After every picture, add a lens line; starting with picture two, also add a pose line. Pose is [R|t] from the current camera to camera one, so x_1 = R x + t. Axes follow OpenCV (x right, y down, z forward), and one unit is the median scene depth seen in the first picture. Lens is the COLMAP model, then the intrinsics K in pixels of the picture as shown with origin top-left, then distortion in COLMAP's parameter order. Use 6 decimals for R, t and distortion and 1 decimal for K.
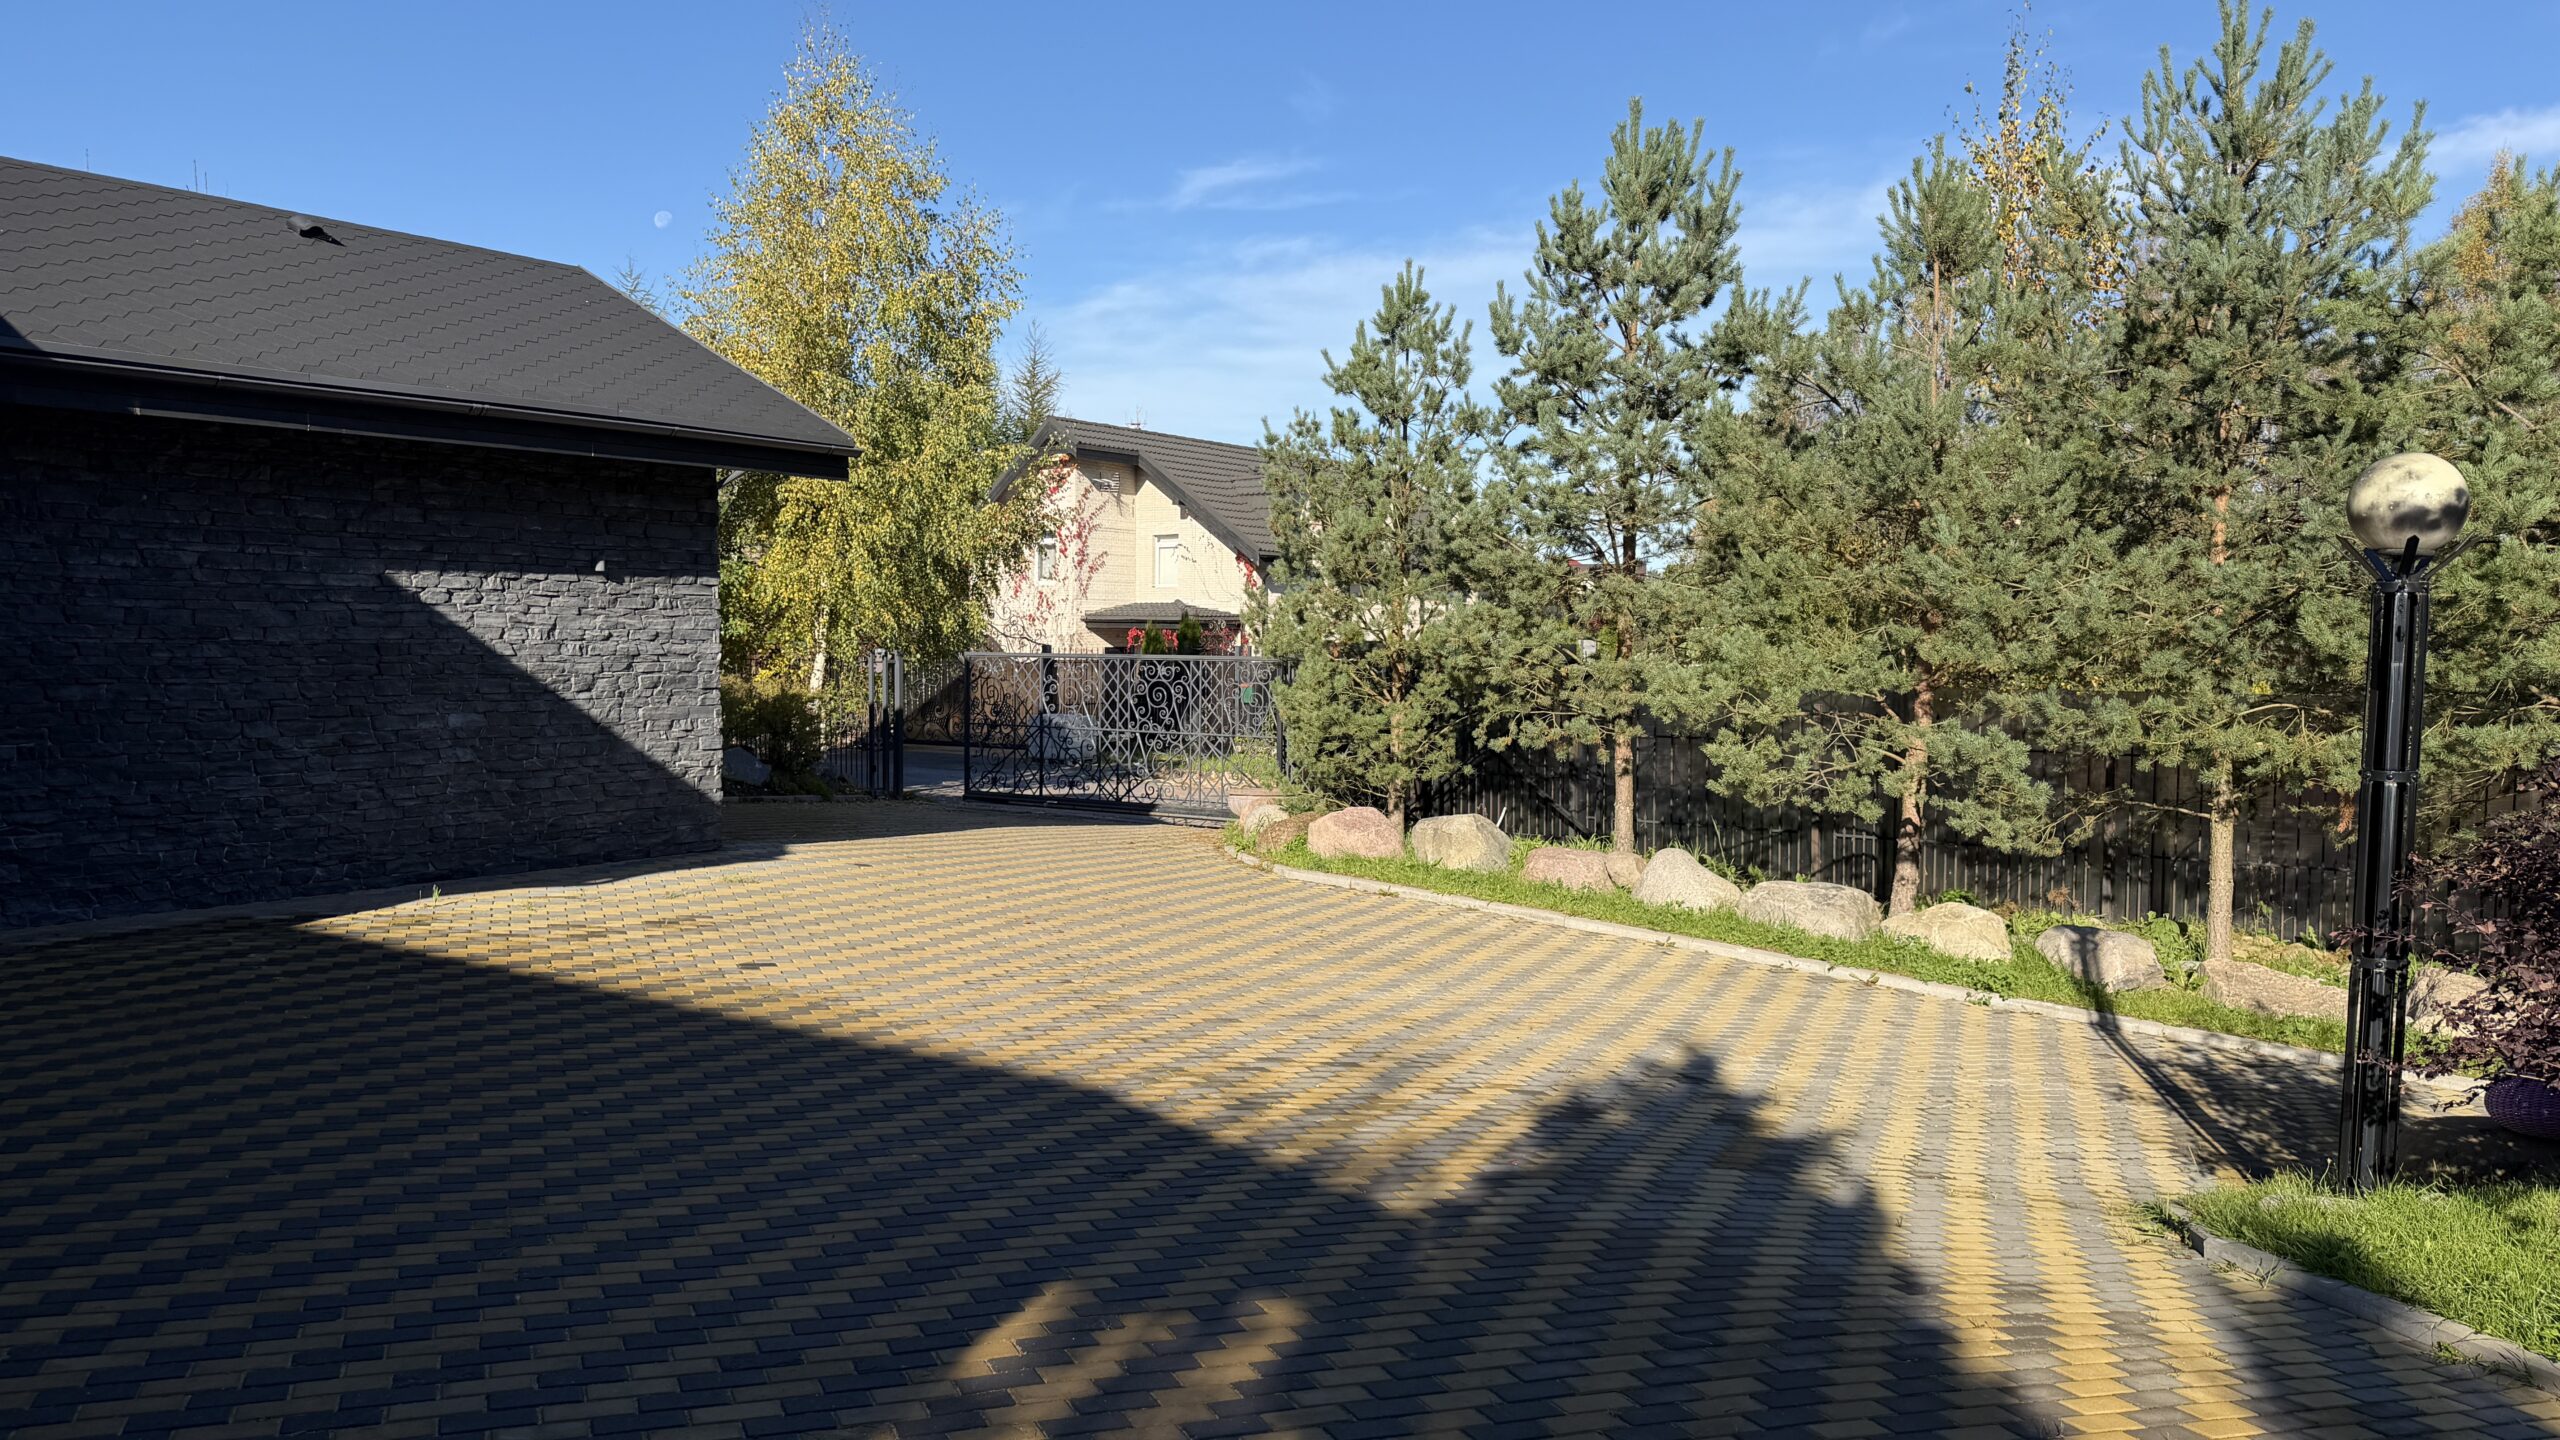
lens RADIAL K [[1773.2, 0, 1270.9], [0, 1773.2, 713.1], [0, 0, 1]] dist [0.114389, -0.139270]
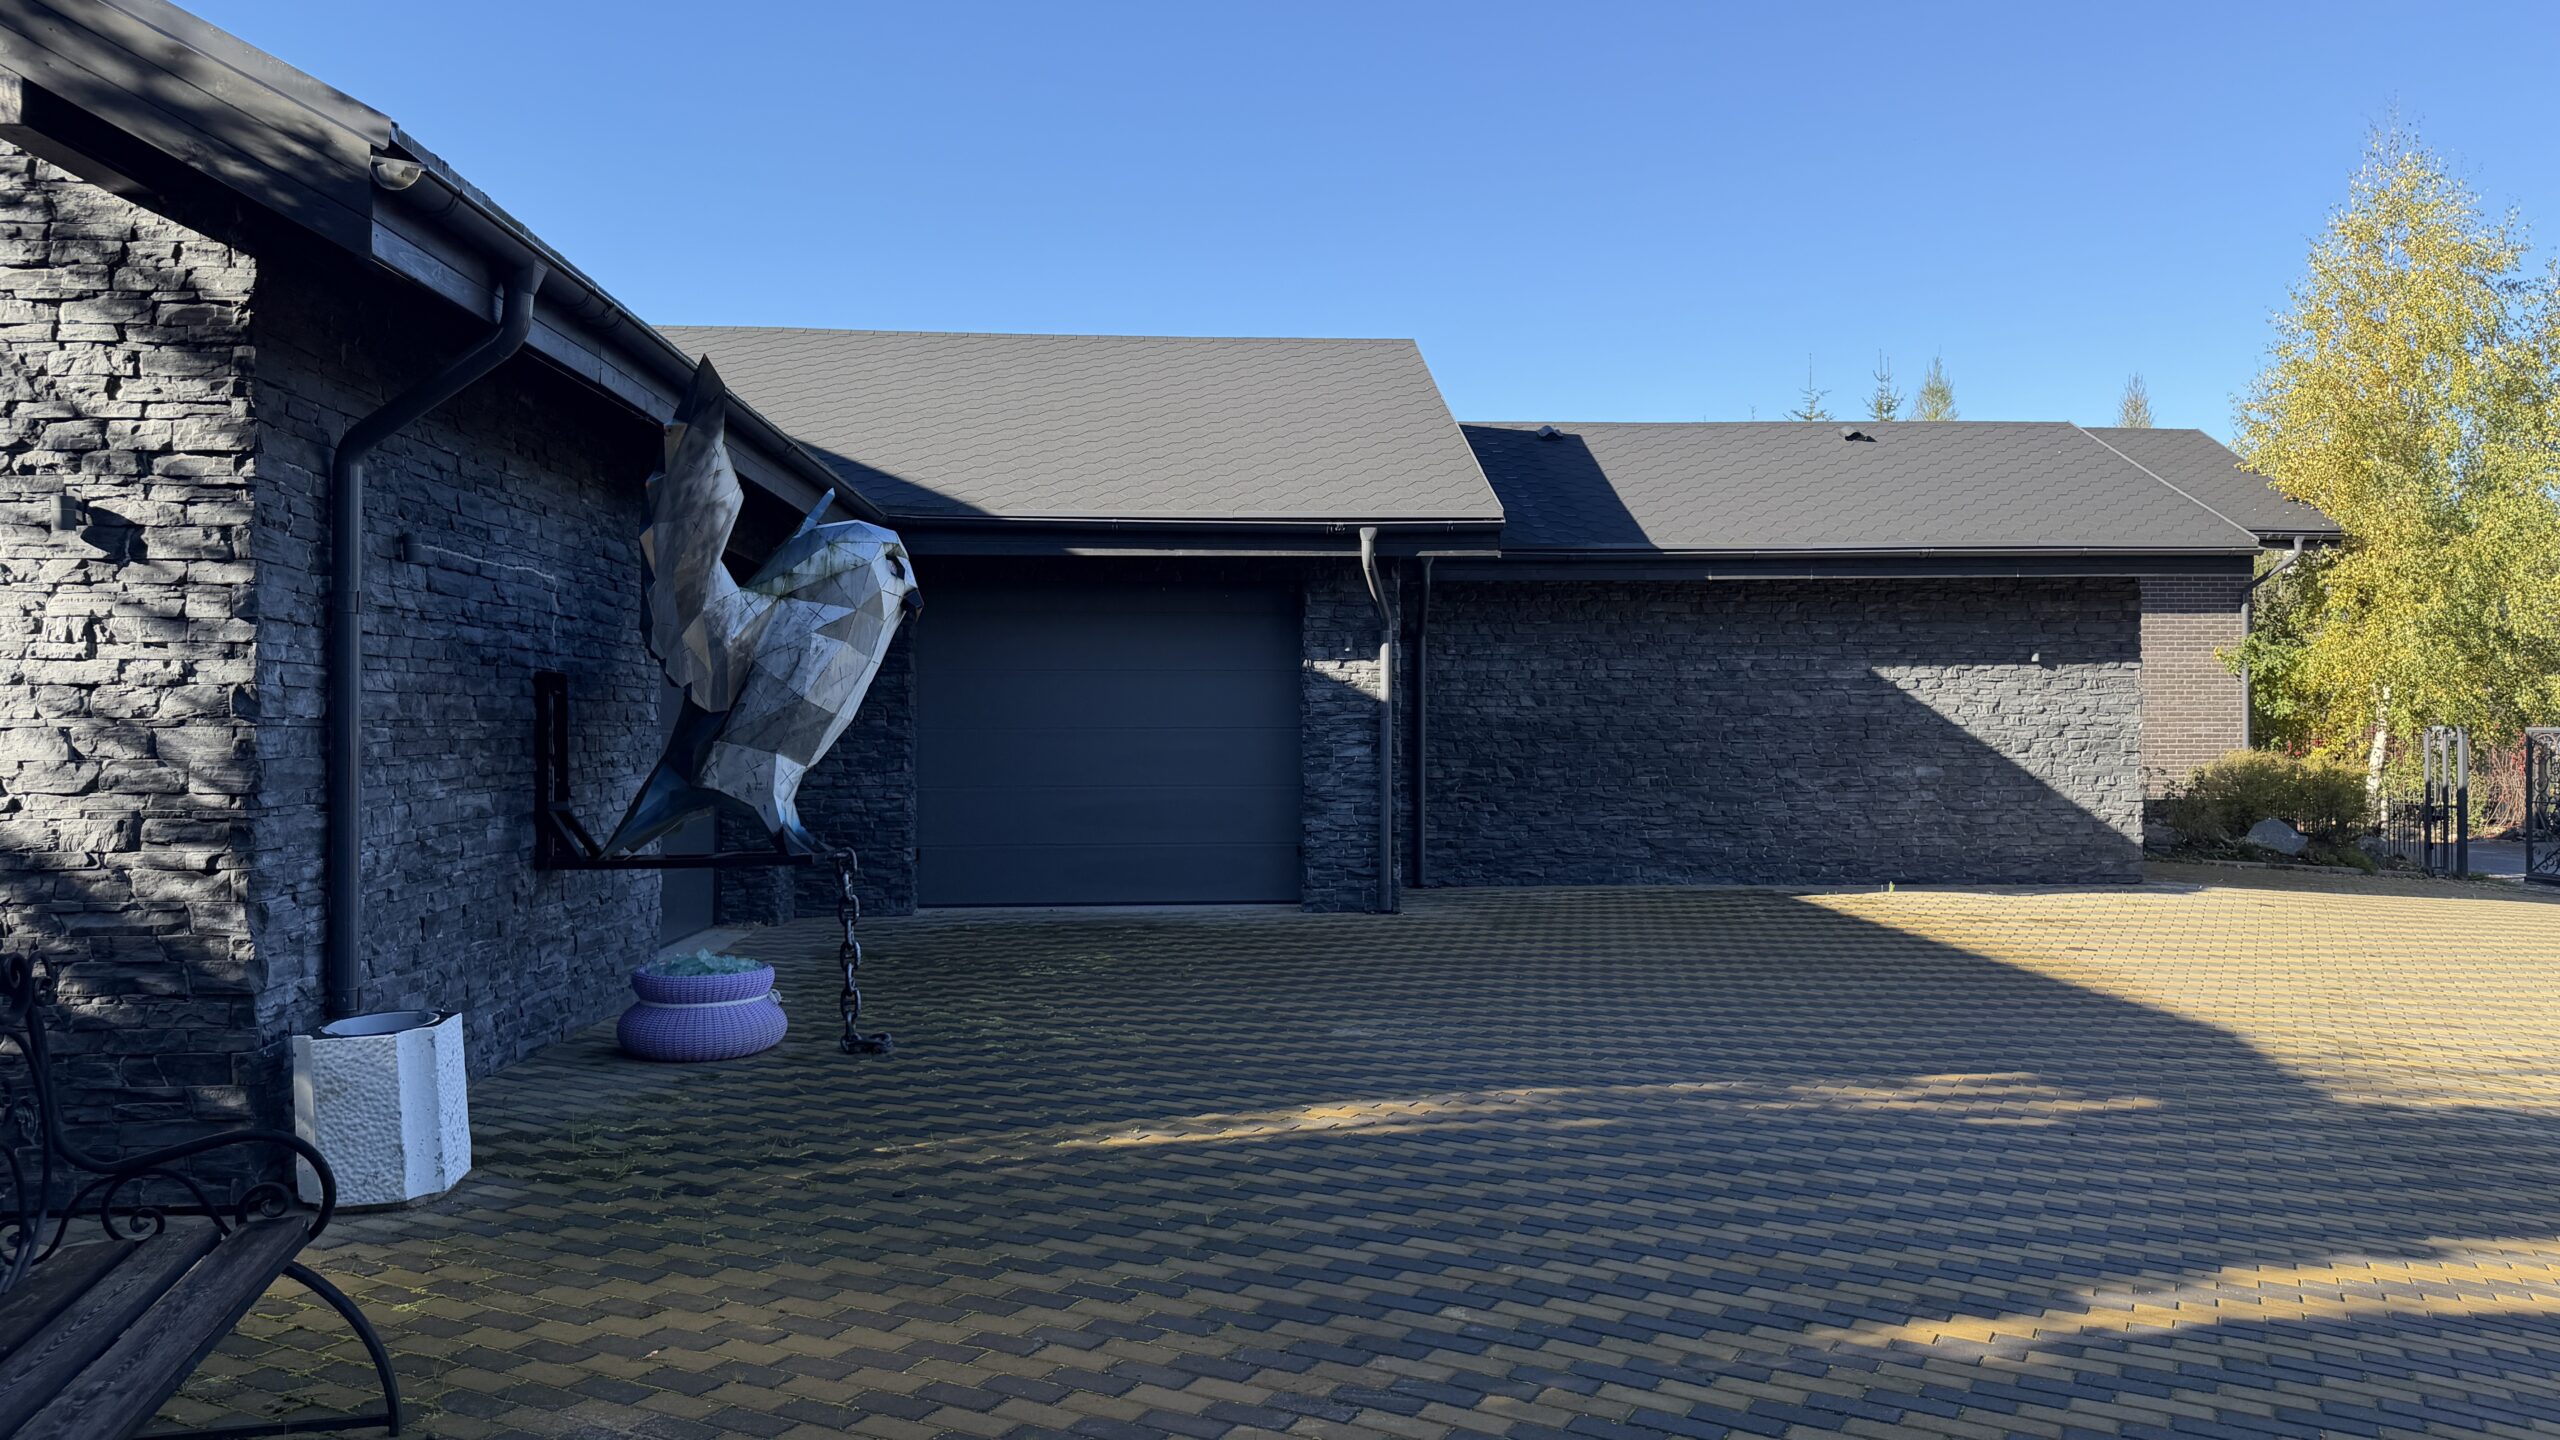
lens RADIAL K [[1773.2, 0, 1276.6], [0, 1773.2, 718.4], [0, 0, 1]] dist [0.114389, -0.139270]
pose [[0.611740, -0.015300, -0.790911, 0.333777], [-0.026001, 0.998884, -0.039433, 0.029695], [0.790632, 0.044688, 0.610659, -0.242590]]
